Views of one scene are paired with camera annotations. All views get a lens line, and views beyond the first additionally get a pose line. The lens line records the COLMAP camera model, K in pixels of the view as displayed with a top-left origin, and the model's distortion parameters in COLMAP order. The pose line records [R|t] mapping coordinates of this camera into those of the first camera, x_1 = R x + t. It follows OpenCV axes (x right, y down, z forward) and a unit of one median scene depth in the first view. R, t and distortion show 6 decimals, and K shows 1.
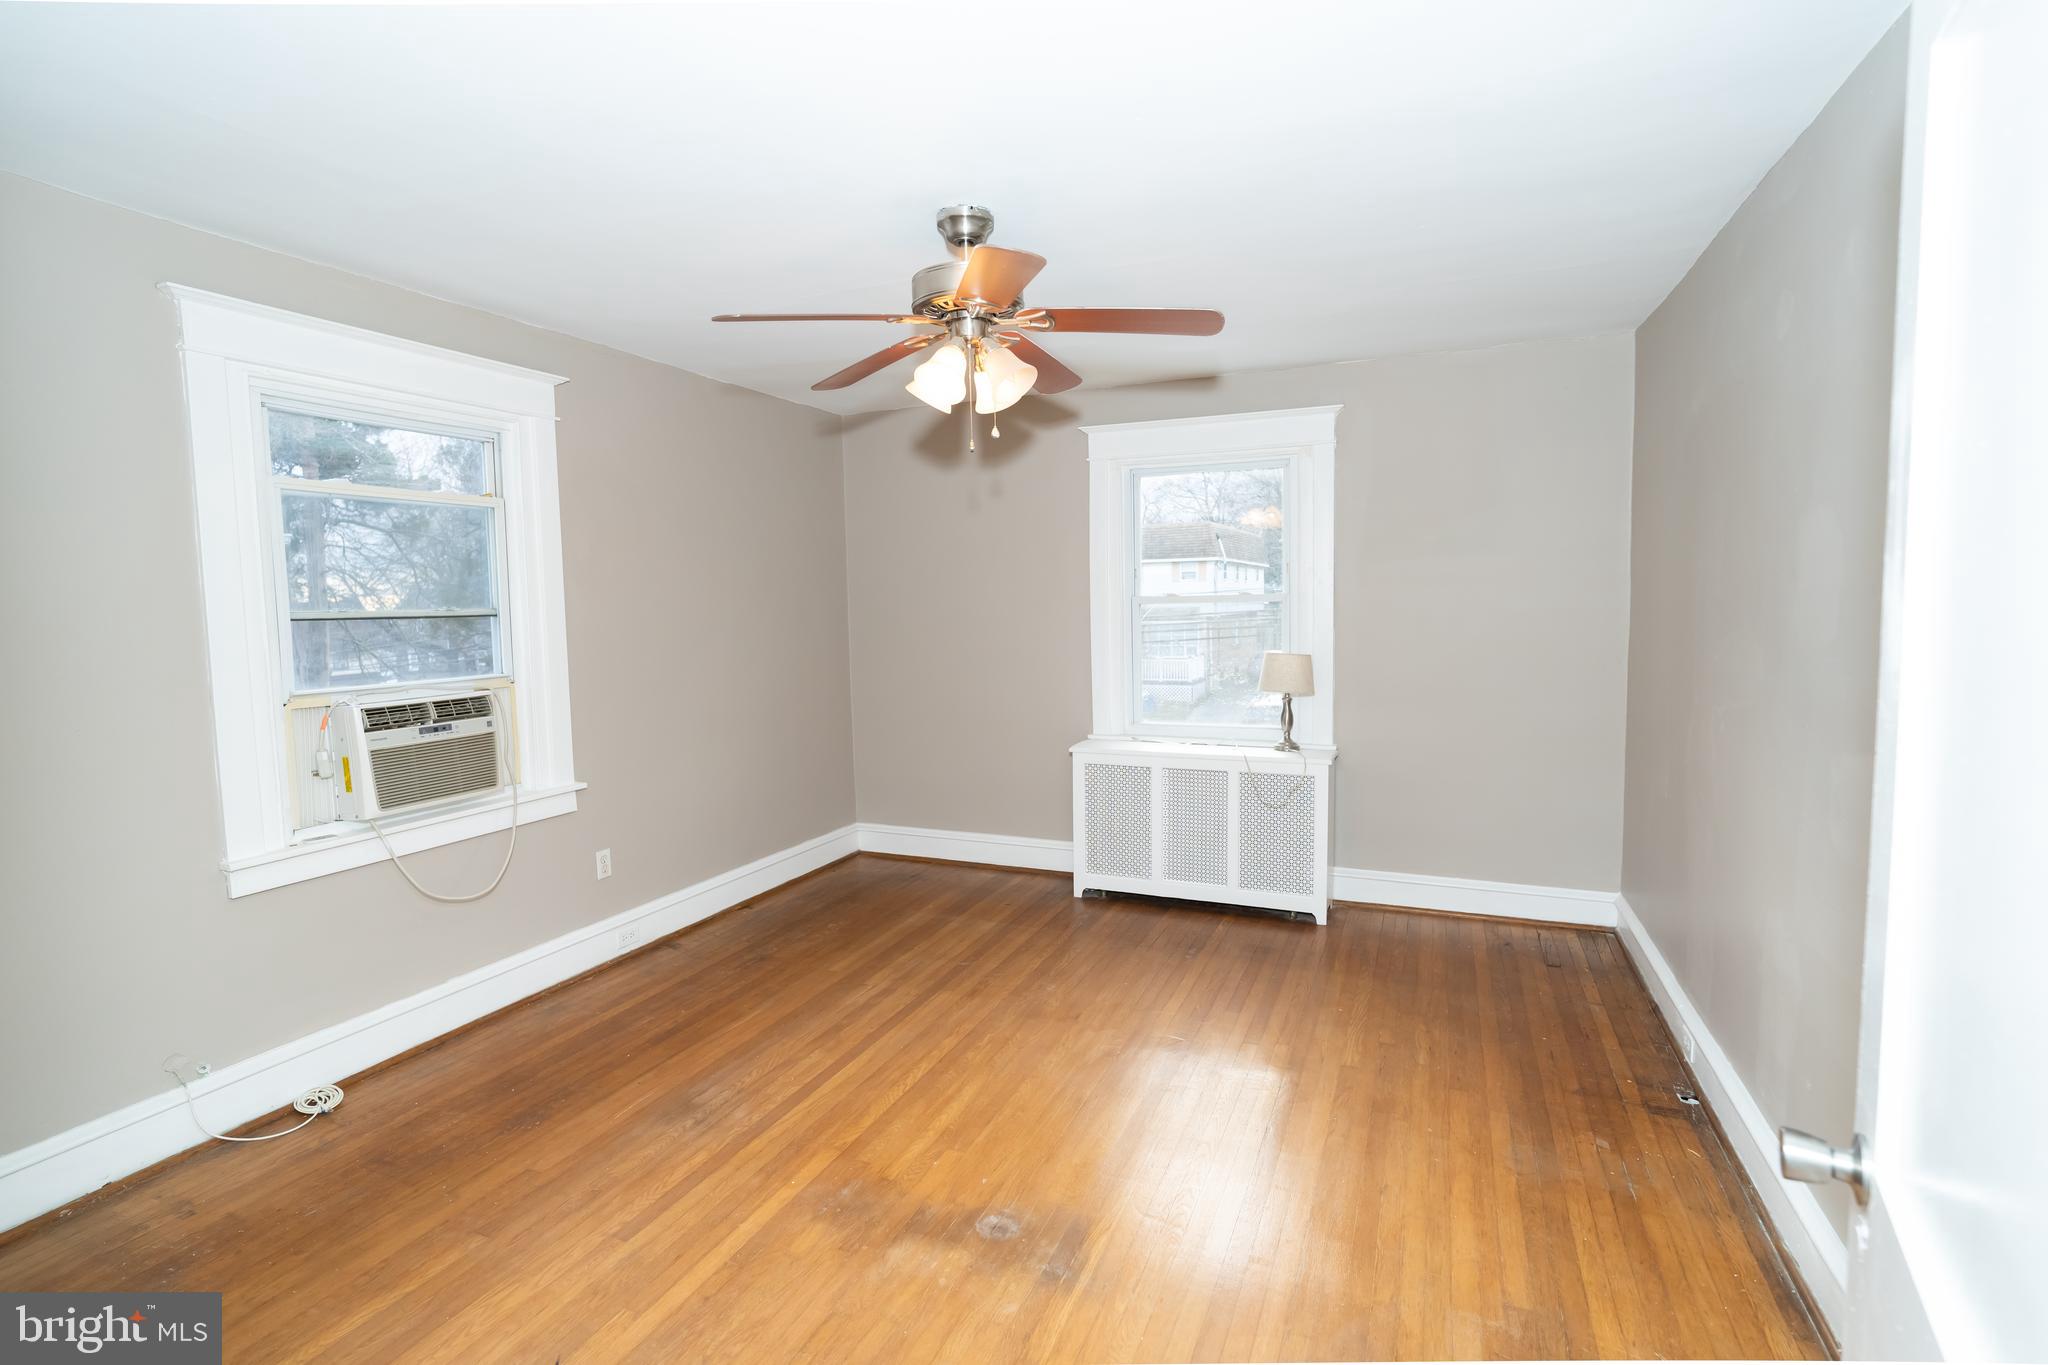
lens RADIAL K [[945.4, 0, 1018.6], [0, 945.4, 671.6], [0, 0, 1]] dist [-0.002277, 0.000229]
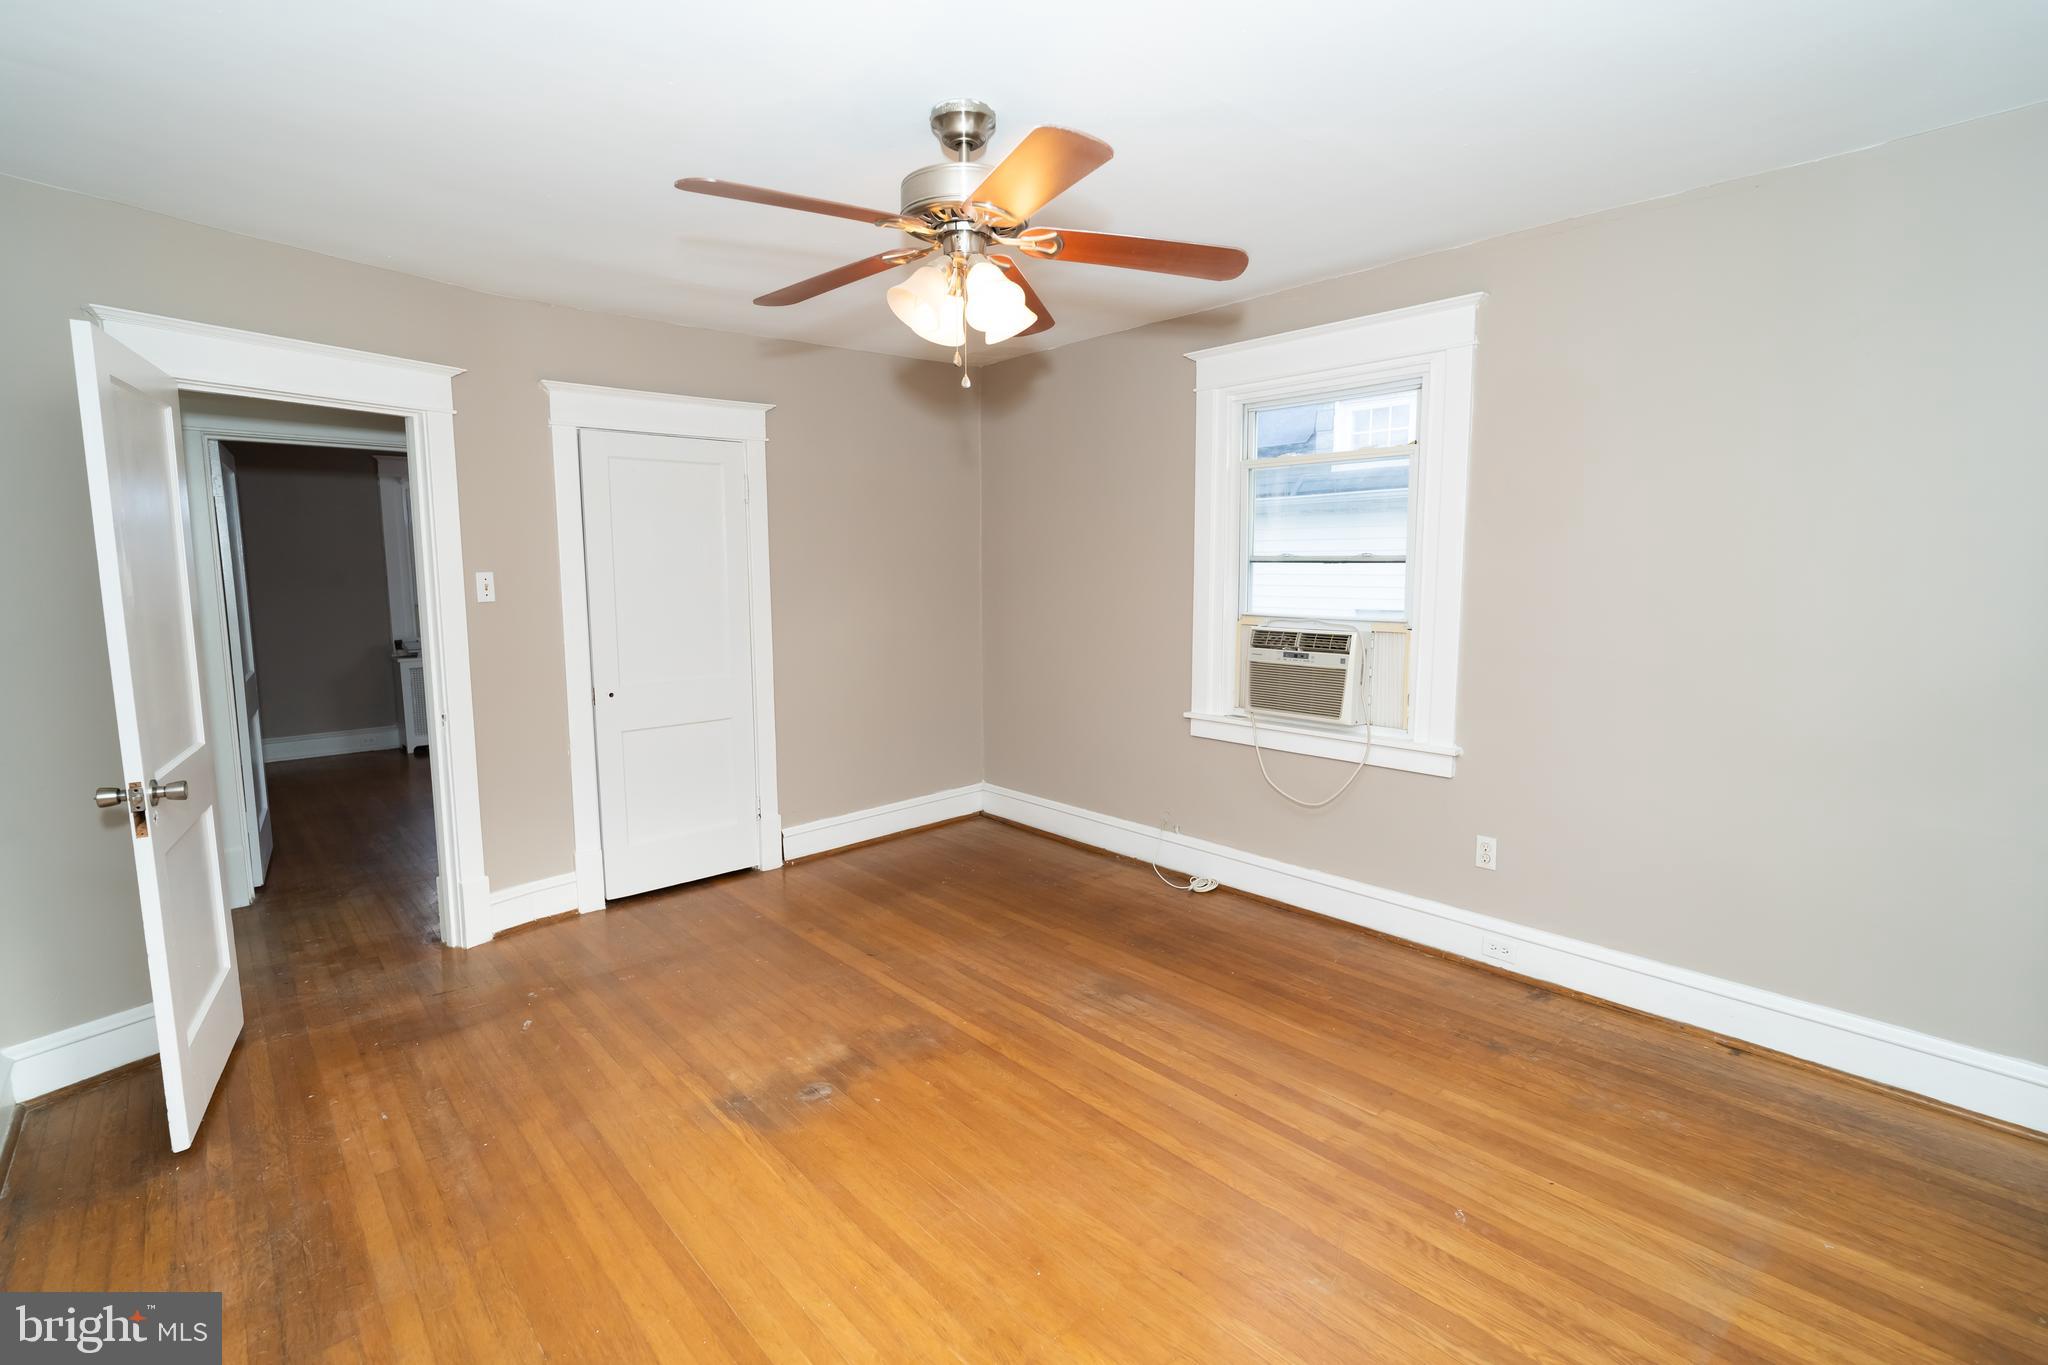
lens RADIAL K [[945.4, 0, 1018.6], [0, 945.4, 671.6], [0, 0, 1]] dist [-0.002277, 0.000229]
pose [[-0.410261, 0.127622, -0.902994, 0.661025], [-0.054784, 0.984923, 0.164092, -0.103989], [0.910321, 0.116790, -0.397084, 1.241135]]
